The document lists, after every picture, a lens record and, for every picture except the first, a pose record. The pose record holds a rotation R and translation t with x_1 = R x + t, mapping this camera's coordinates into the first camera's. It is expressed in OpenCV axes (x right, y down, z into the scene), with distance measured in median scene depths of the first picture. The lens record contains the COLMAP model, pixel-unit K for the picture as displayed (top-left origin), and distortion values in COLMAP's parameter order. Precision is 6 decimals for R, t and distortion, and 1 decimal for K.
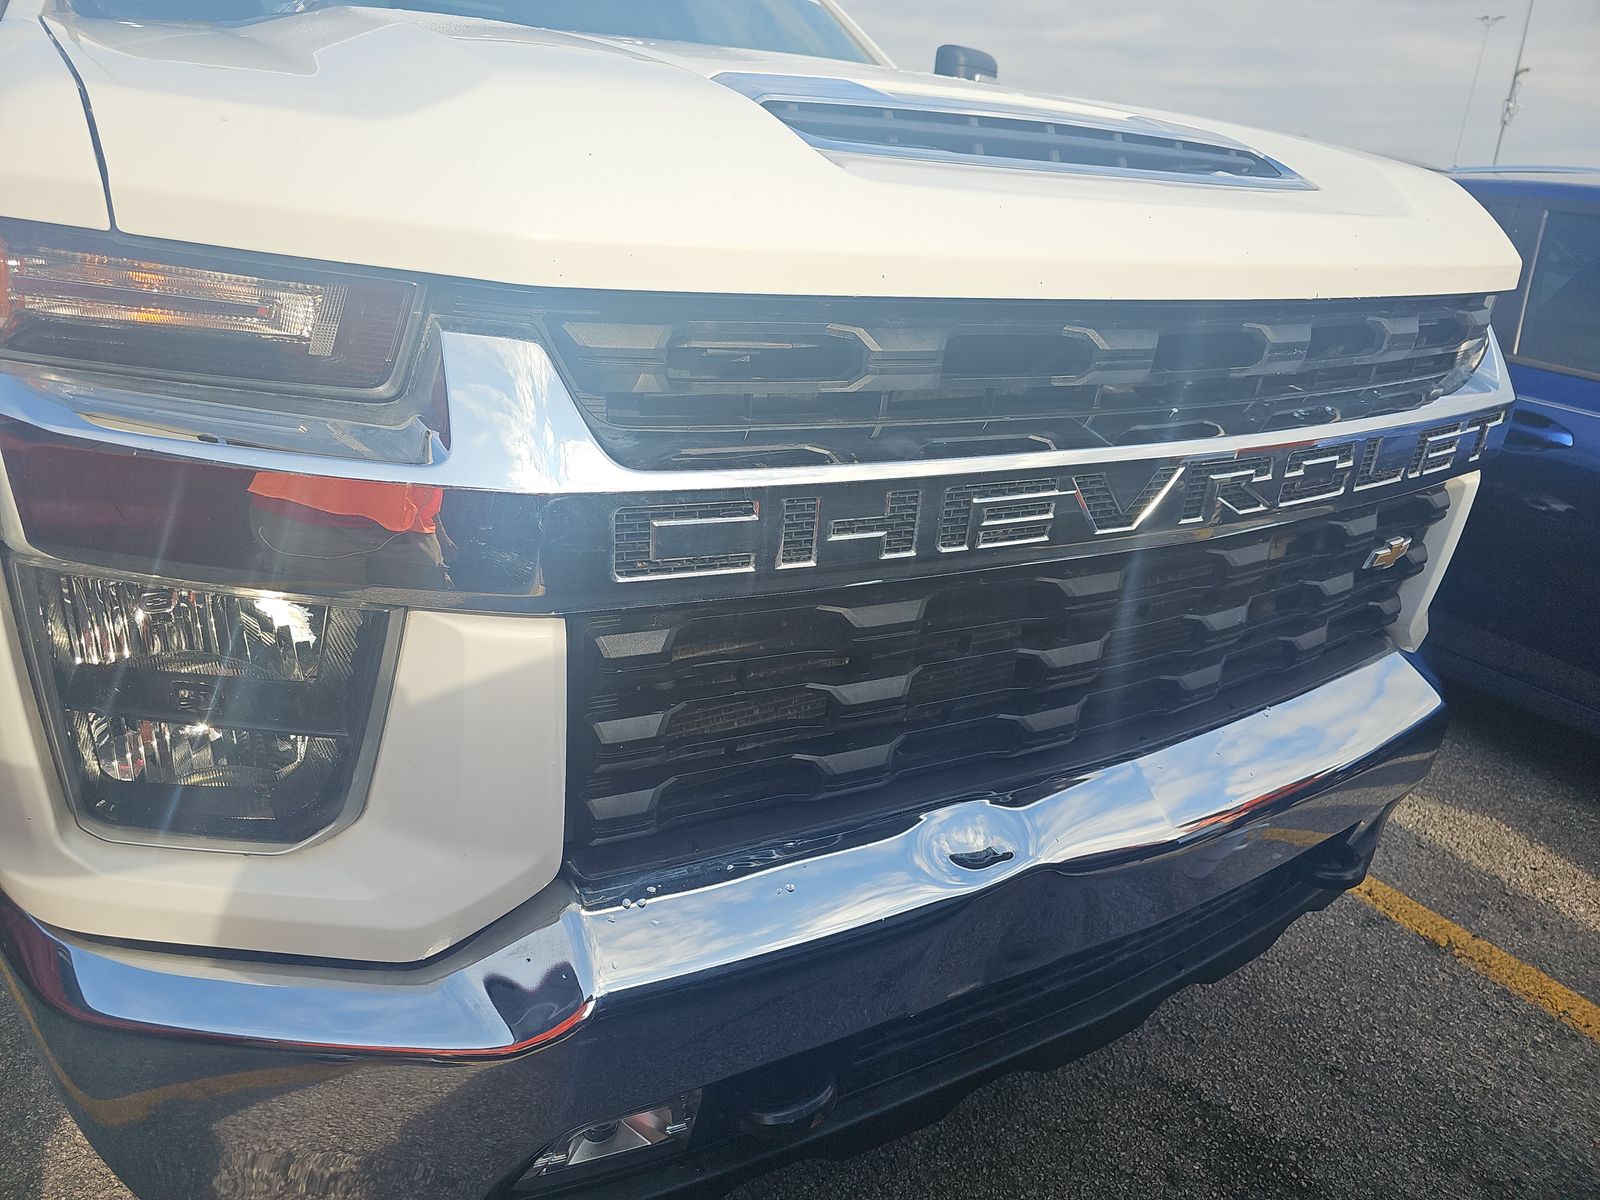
lens RADIAL K [[1066.5, 0, 824.3], [0, 1066.5, 602.0], [0, 0, 1]] dist [0.043597, -0.039823]
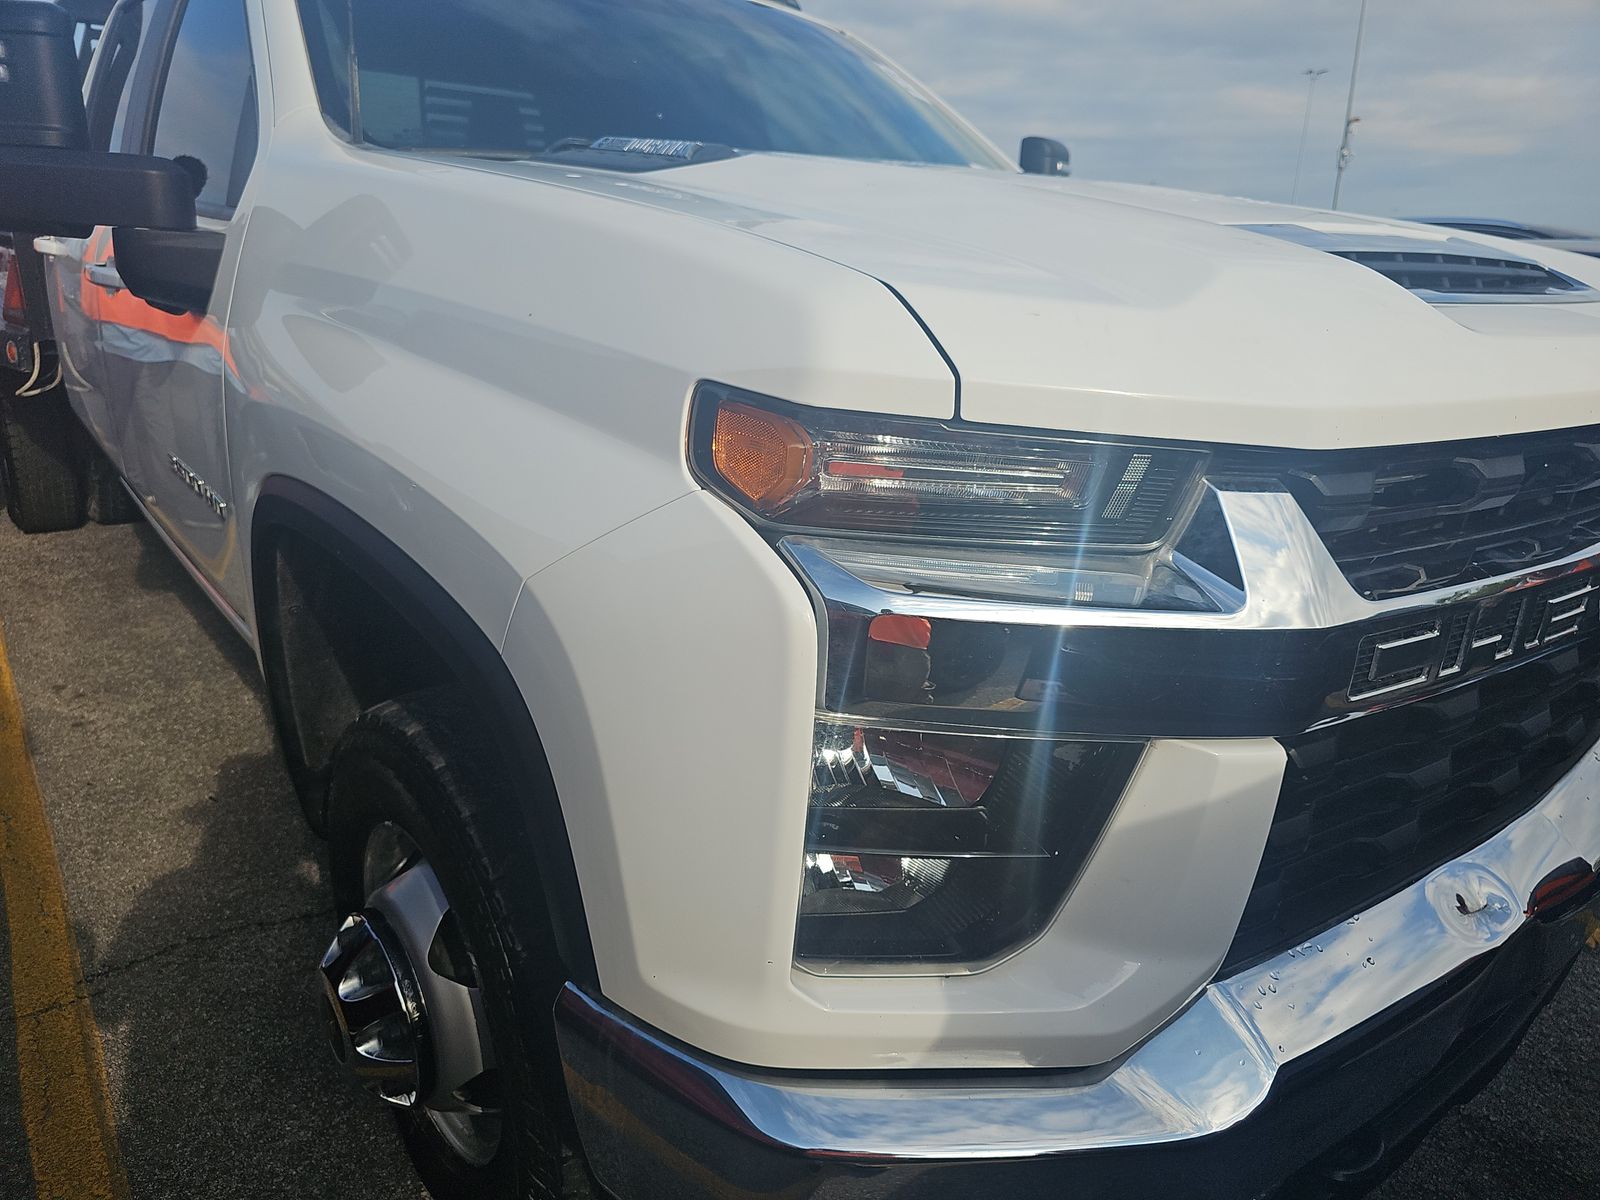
lens RADIAL K [[1061.6, 0, 805.2], [0, 1061.6, 621.2], [0, 0, 1]] dist [0.061599, -0.048910]
pose [[0.992098, -0.065287, 0.107142, -0.812831], [0.067995, 0.997447, -0.021823, -0.108863], [-0.105444, 0.028936, 0.994004, -0.049021]]
